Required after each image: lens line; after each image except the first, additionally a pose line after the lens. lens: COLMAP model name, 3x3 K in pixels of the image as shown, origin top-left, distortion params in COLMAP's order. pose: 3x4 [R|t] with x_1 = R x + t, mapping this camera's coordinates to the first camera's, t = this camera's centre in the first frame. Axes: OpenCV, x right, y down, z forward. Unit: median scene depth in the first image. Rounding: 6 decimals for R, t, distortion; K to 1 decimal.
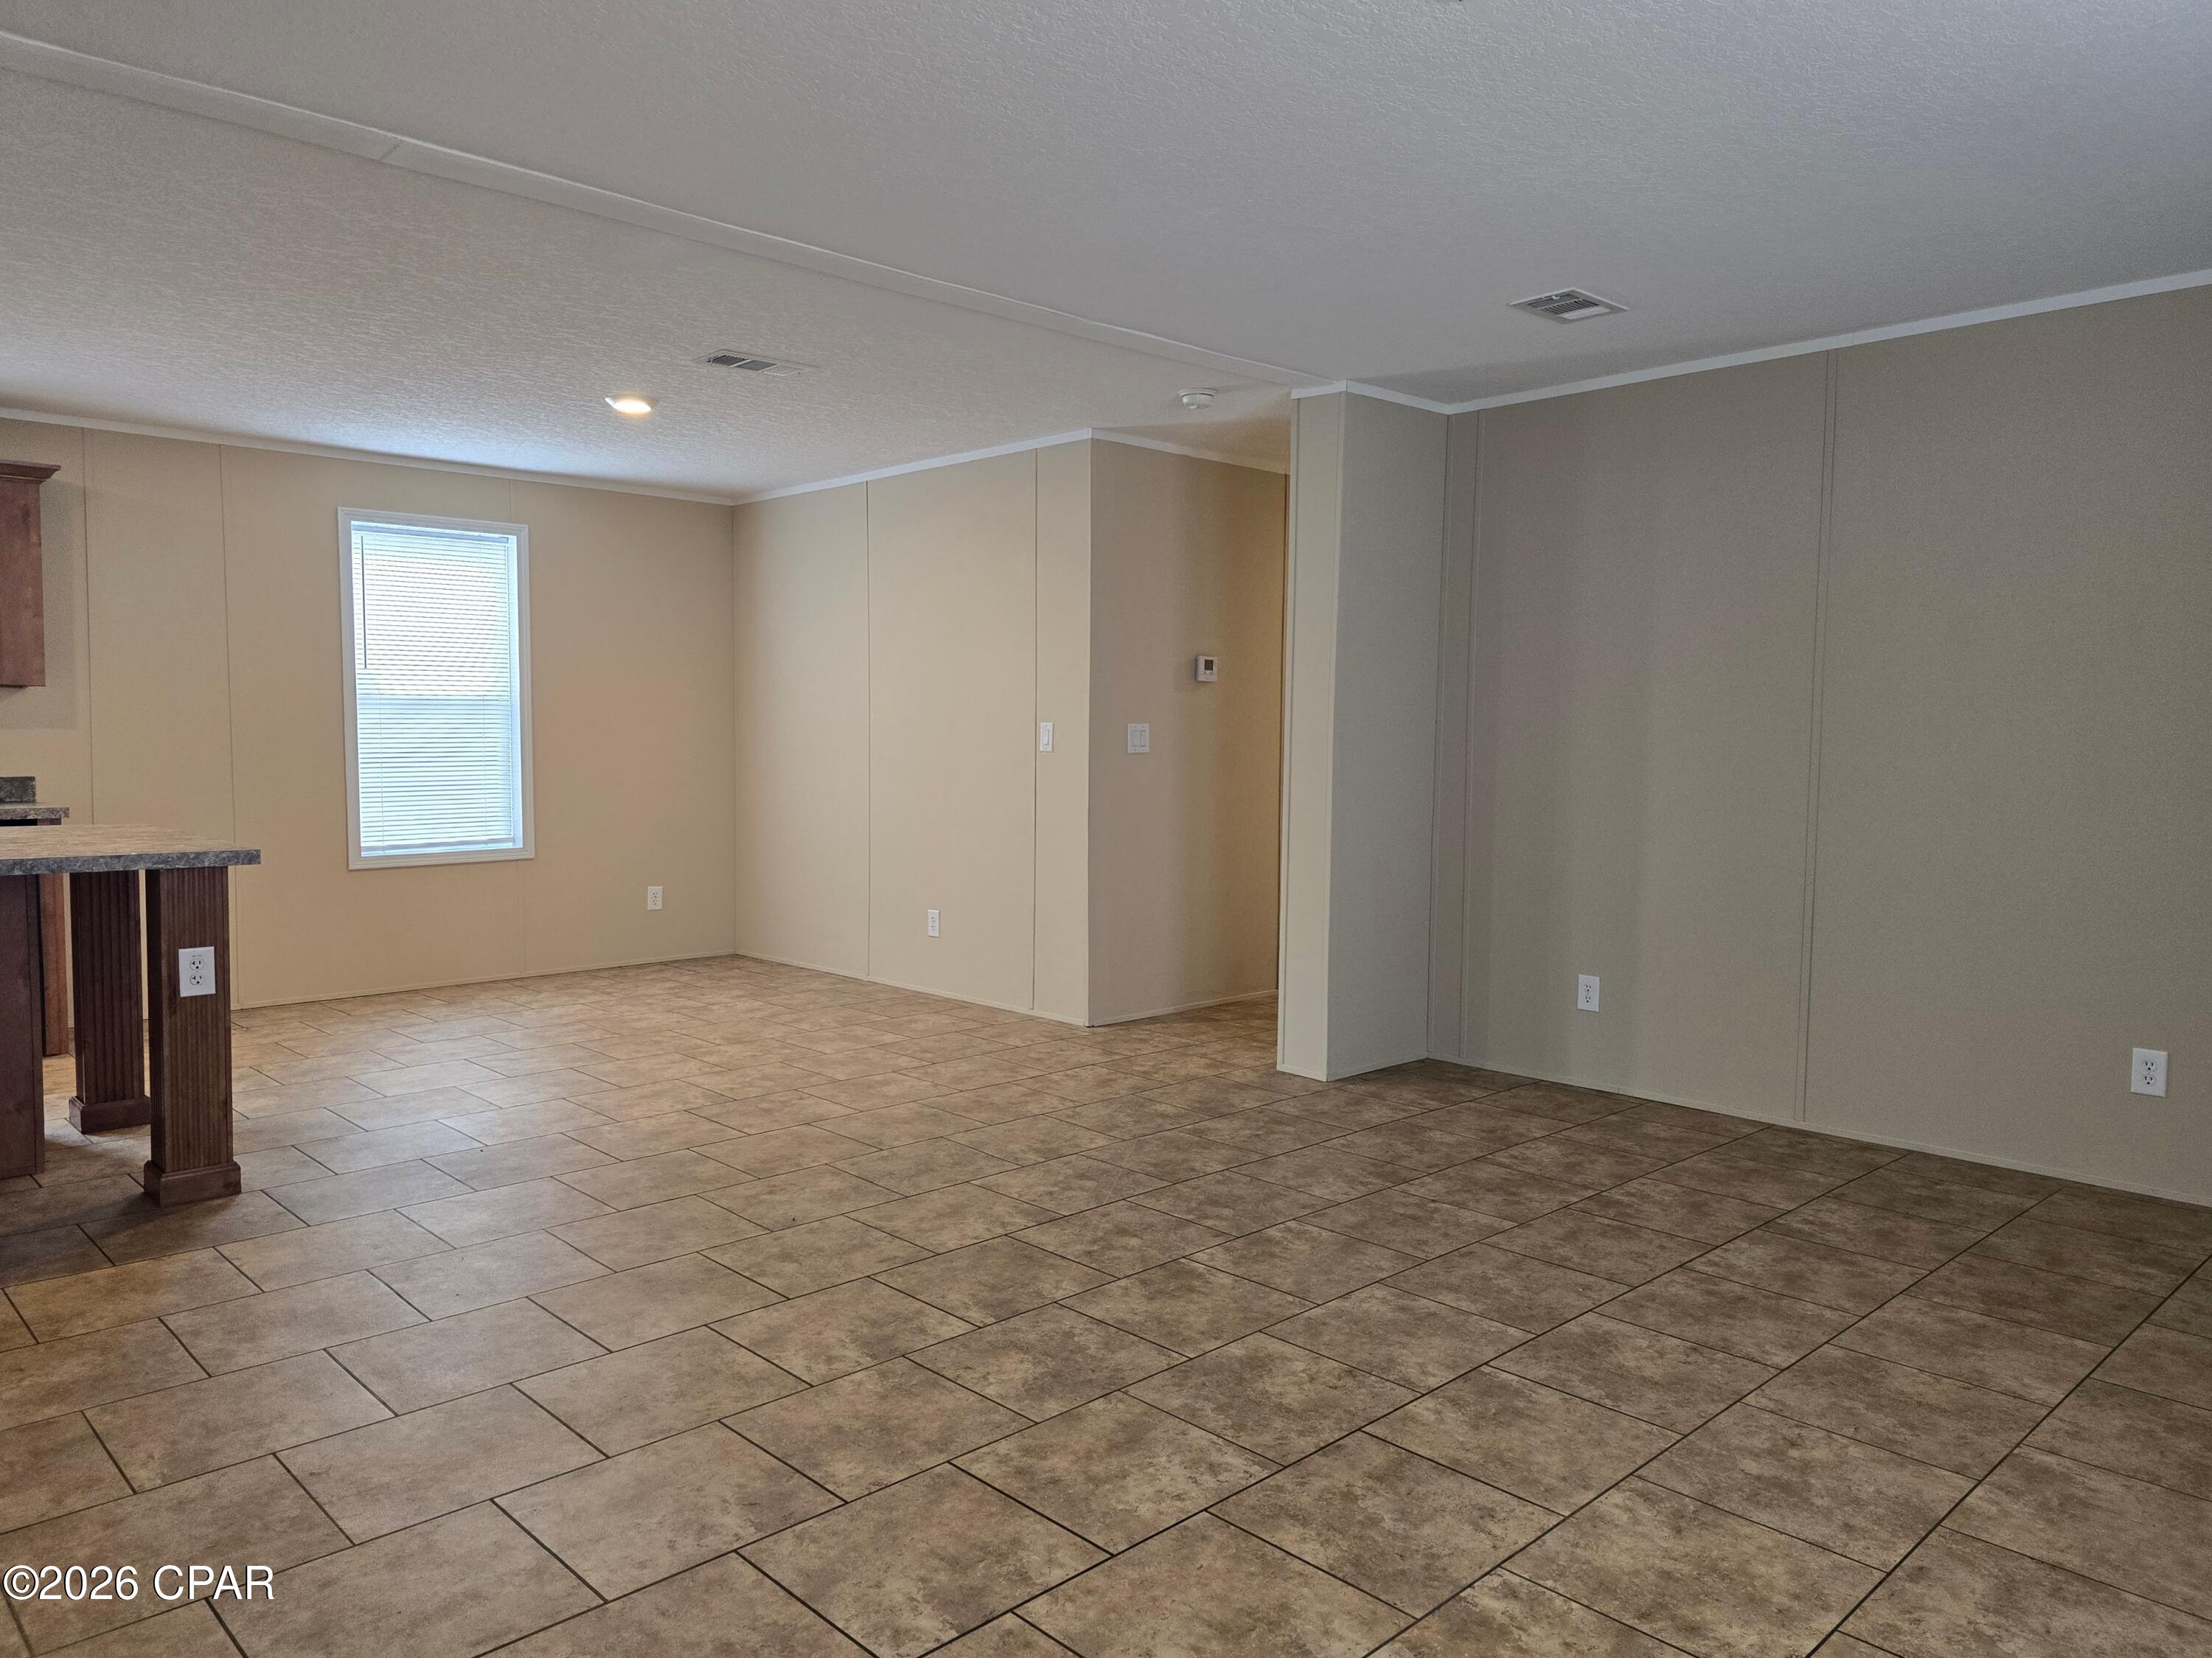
lens RADIAL K [[1535.5, 0, 1106.0], [0, 1535.5, 829.0], [0, 0, 1]] dist [0.072225, -0.069801]
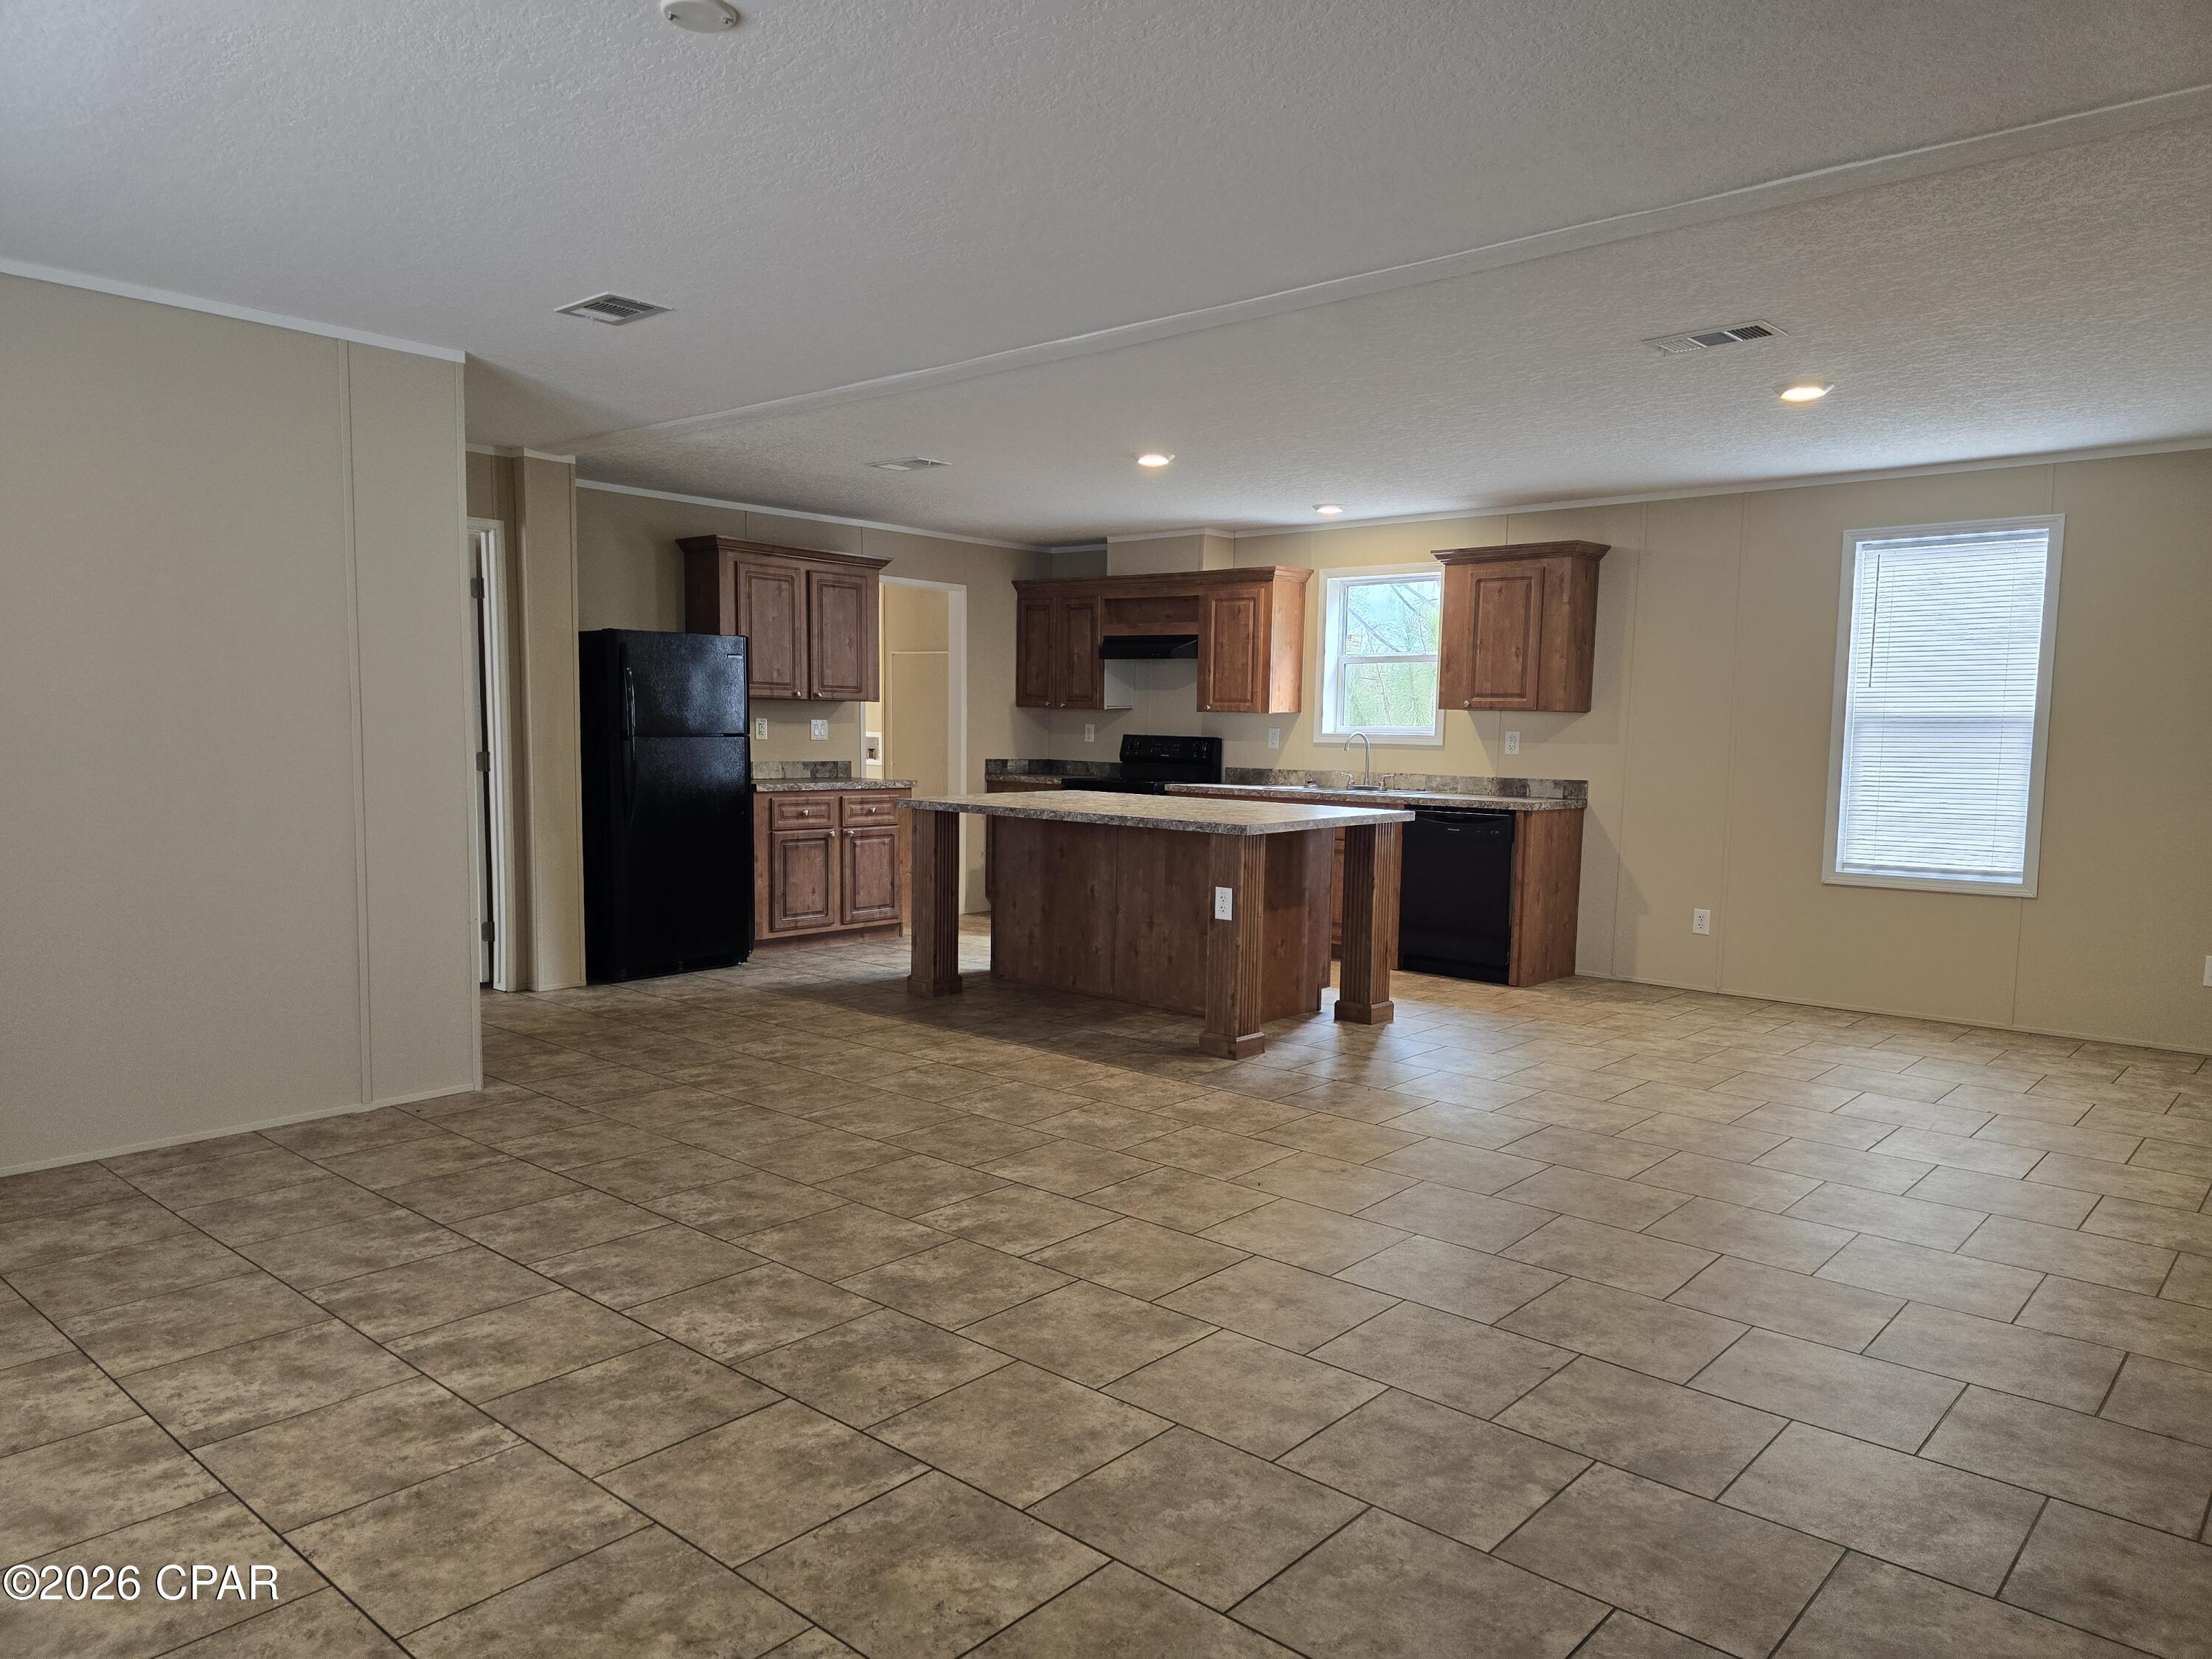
lens RADIAL K [[1471.9, 0, 1097.4], [0, 1471.9, 861.3], [0, 0, 1]] dist [0.070269, -0.070032]
pose [[0.083598, 0.087534, -0.992648, 0.883867], [-0.079435, 0.993550, 0.080924, -0.058170], [0.993328, 0.072086, 0.090012, 0.832986]]
